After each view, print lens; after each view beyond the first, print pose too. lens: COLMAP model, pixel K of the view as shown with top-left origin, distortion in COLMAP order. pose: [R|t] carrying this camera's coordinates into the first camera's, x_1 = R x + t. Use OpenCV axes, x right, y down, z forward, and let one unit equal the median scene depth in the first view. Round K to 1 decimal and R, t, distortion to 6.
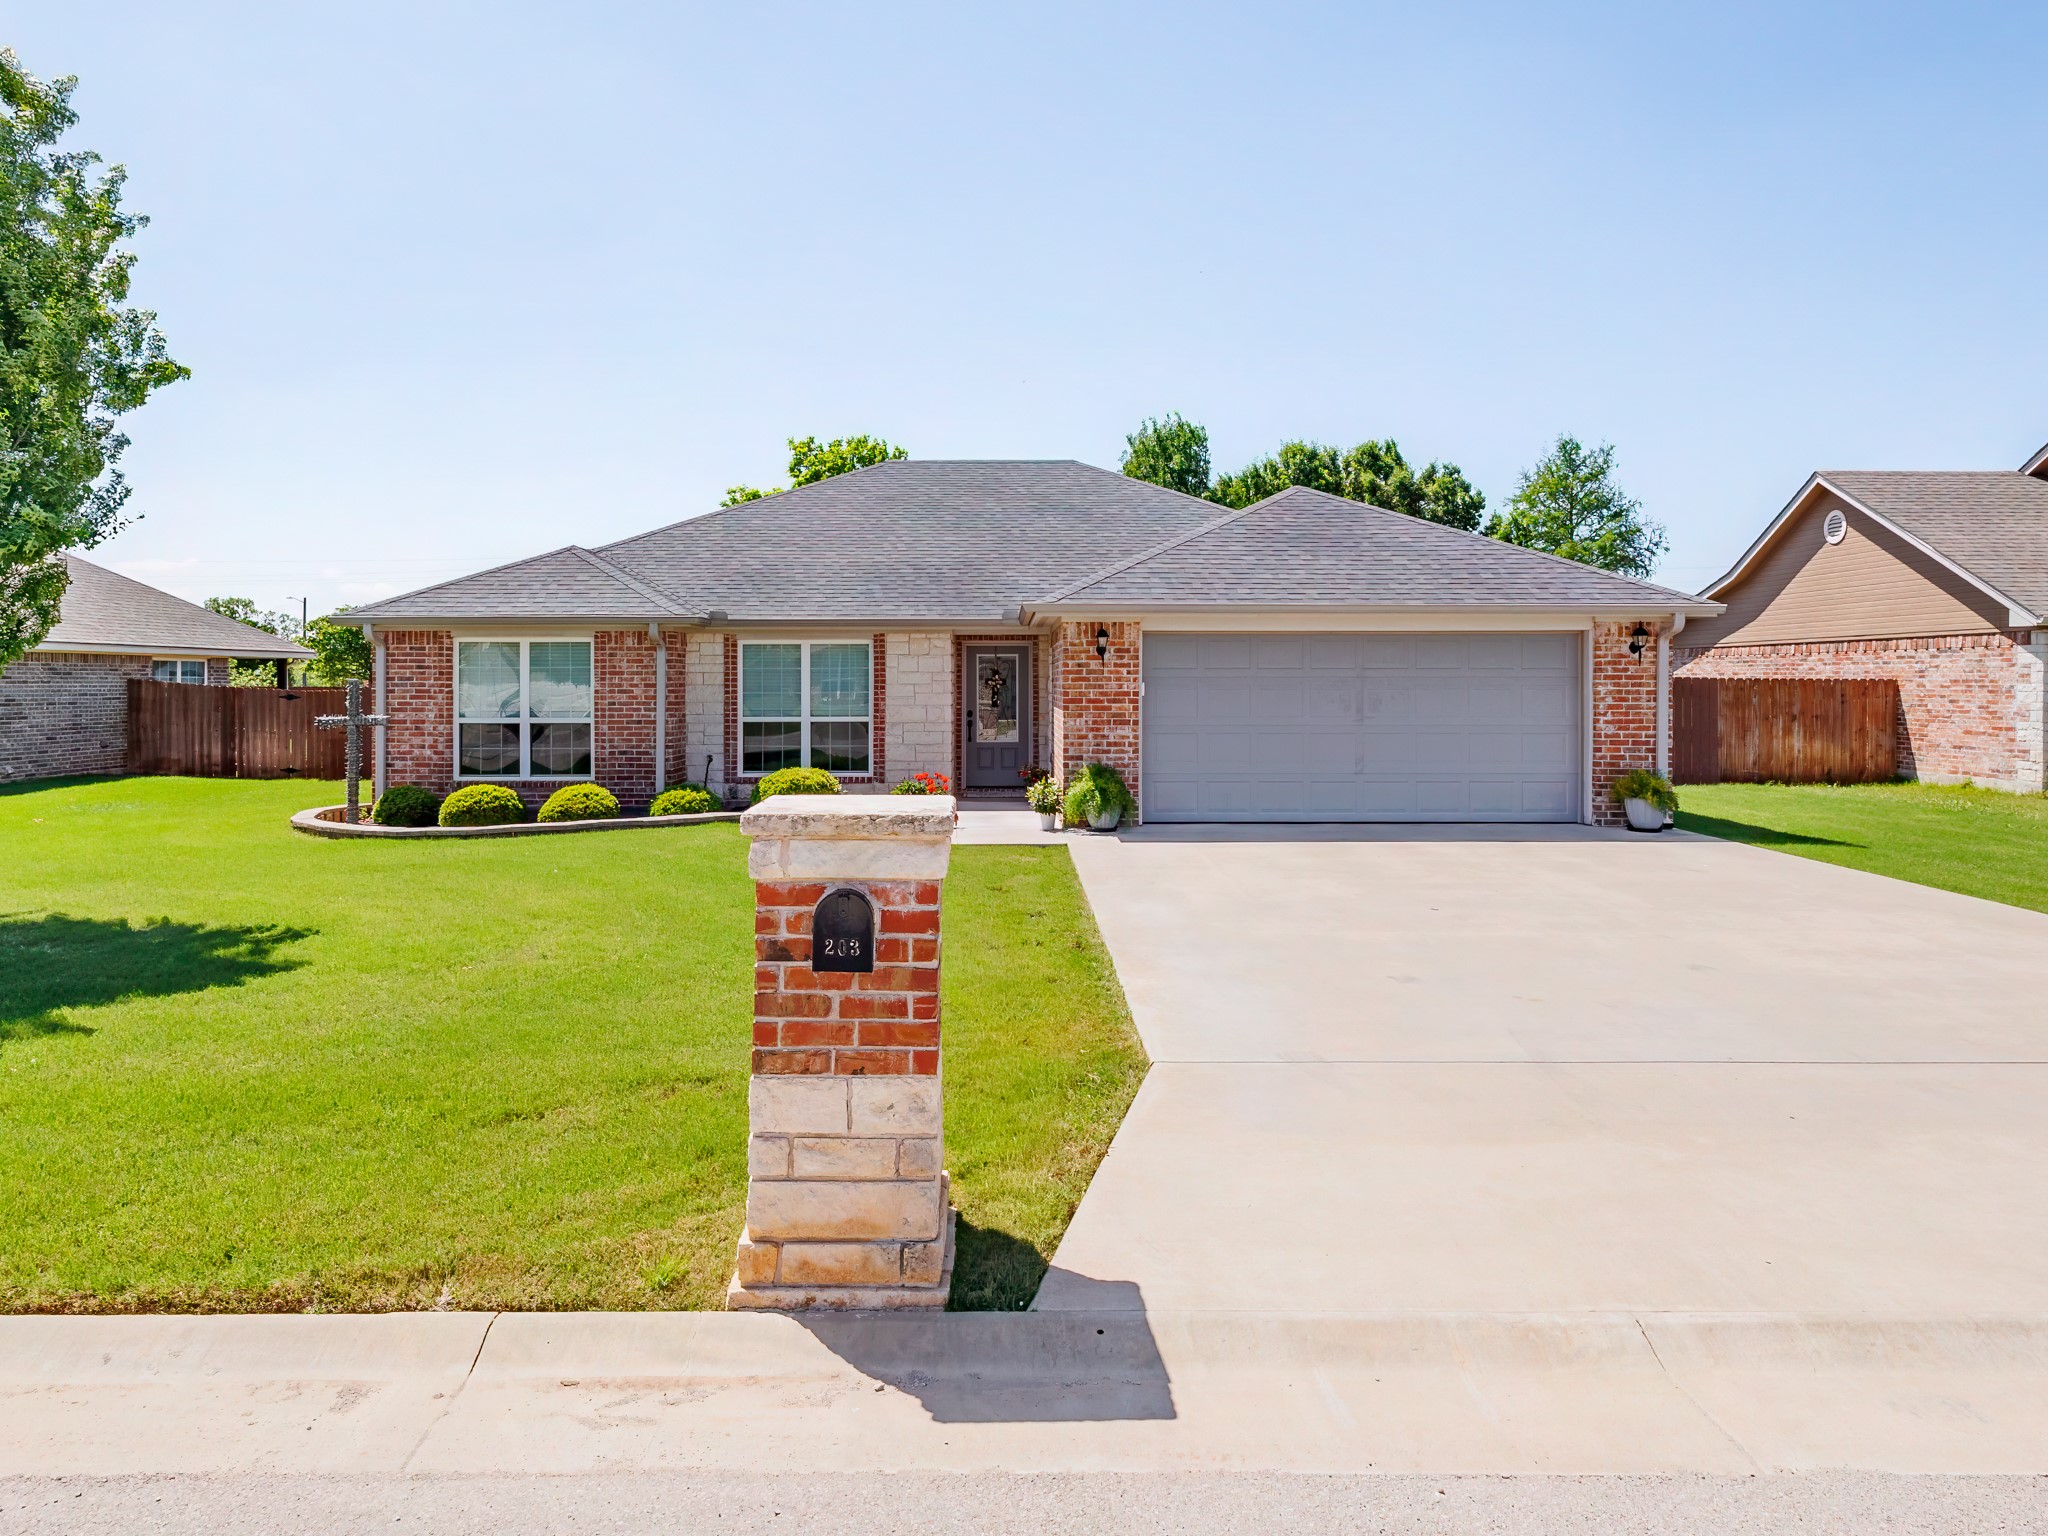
lens RADIAL K [[1264.6, 0, 1010.2], [0, 1264.6, 708.3], [0, 0, 1]] dist [0.008532, 0.001174]
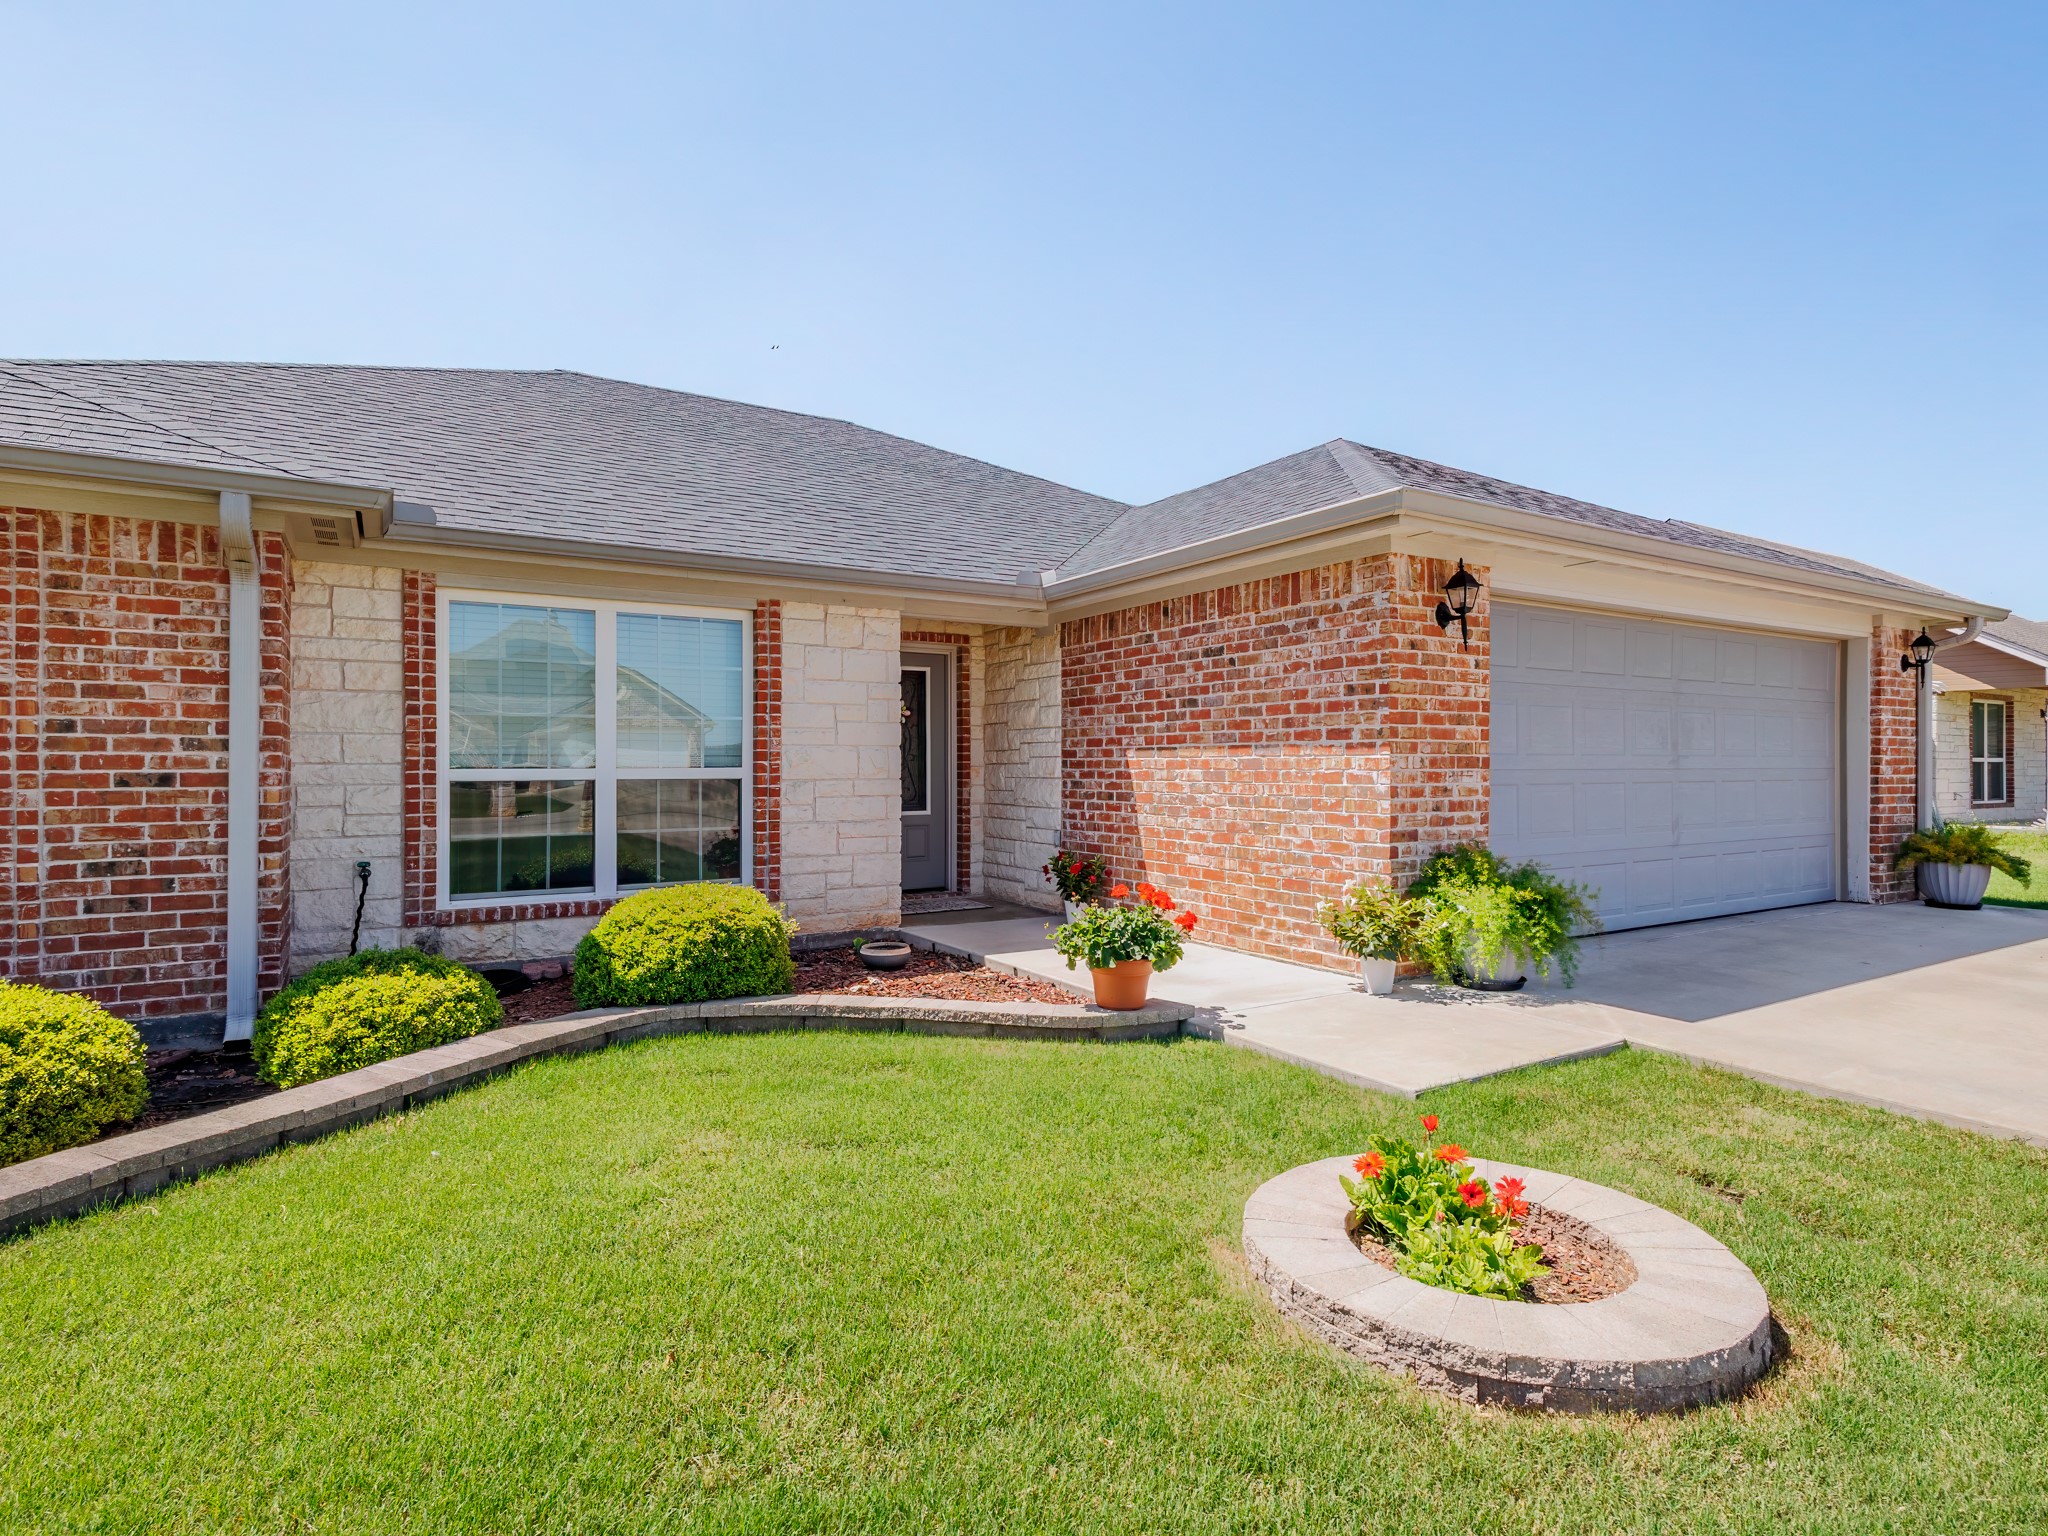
lens RADIAL K [[1055.1, 0, 1023.3], [0, 1055.1, 769.0], [0, 0, 1]] dist [0.006846, 0.001277]
pose [[0.858182, -0.002498, 0.513339, -0.240033], [0.012378, 0.999798, -0.015828, 0.015518], [-0.513196, 0.019938, 0.858040, 0.624163]]
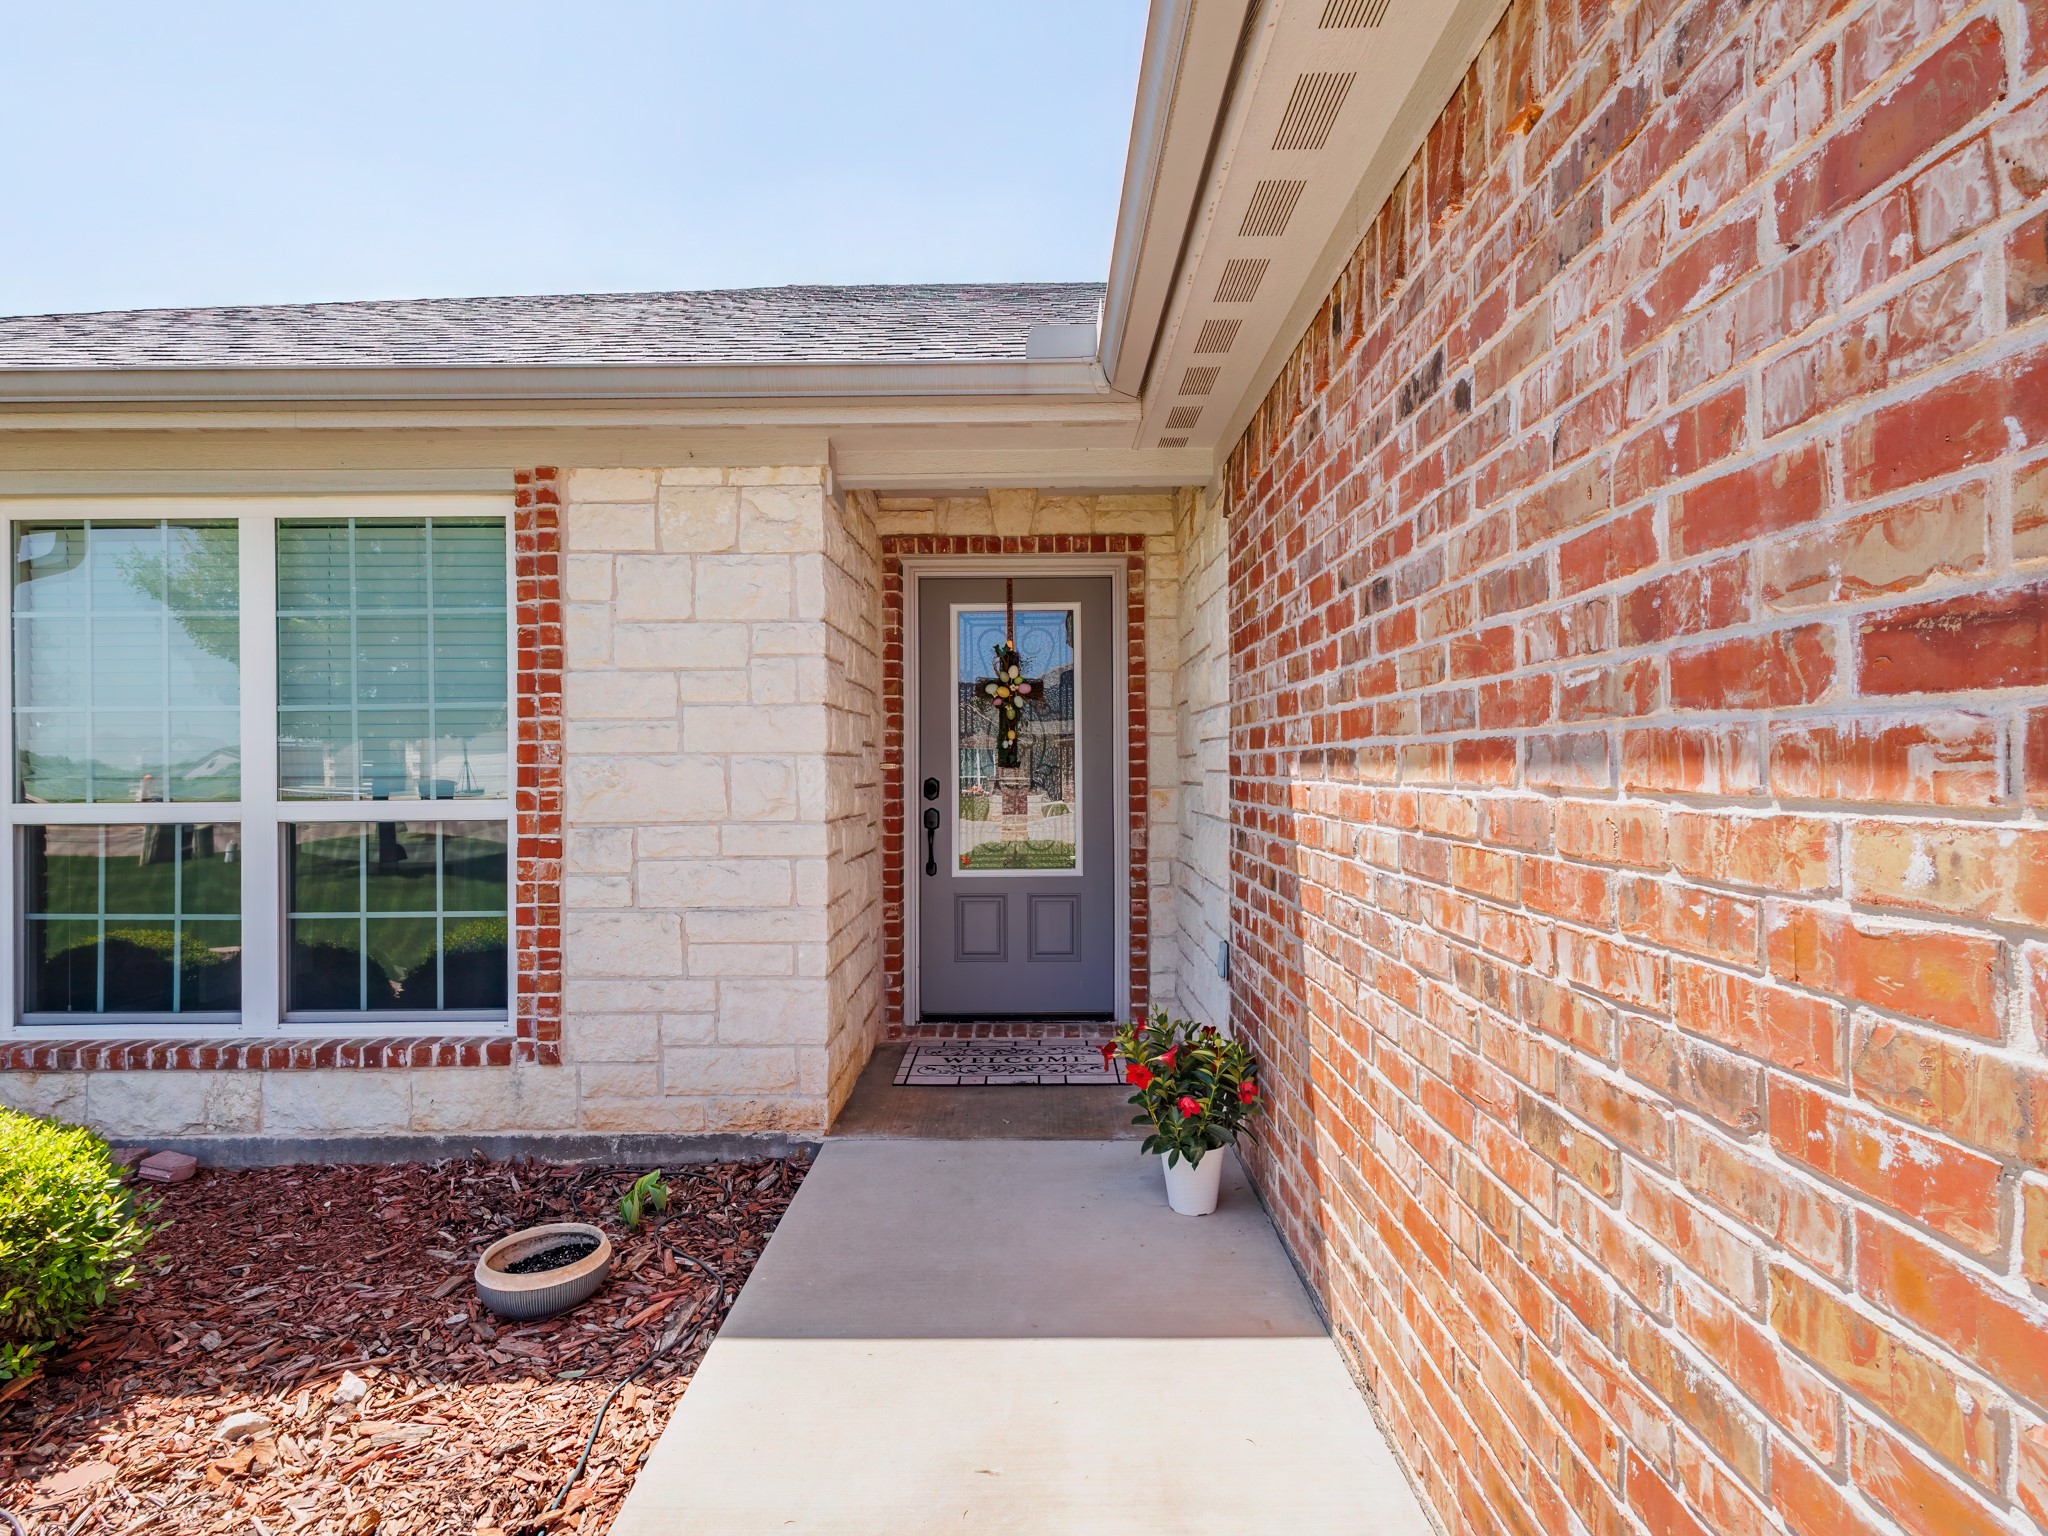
lens RADIAL K [[1055.1, 0, 1019.9], [0, 1055.1, 767.2], [0, 0, 1]] dist [0.006846, 0.001277]
pose [[0.999779, -0.006244, -0.020079, -0.004279], [0.005811, 0.999751, -0.021551, 0.005423], [0.020209, 0.021429, 0.999566, 0.829796]]
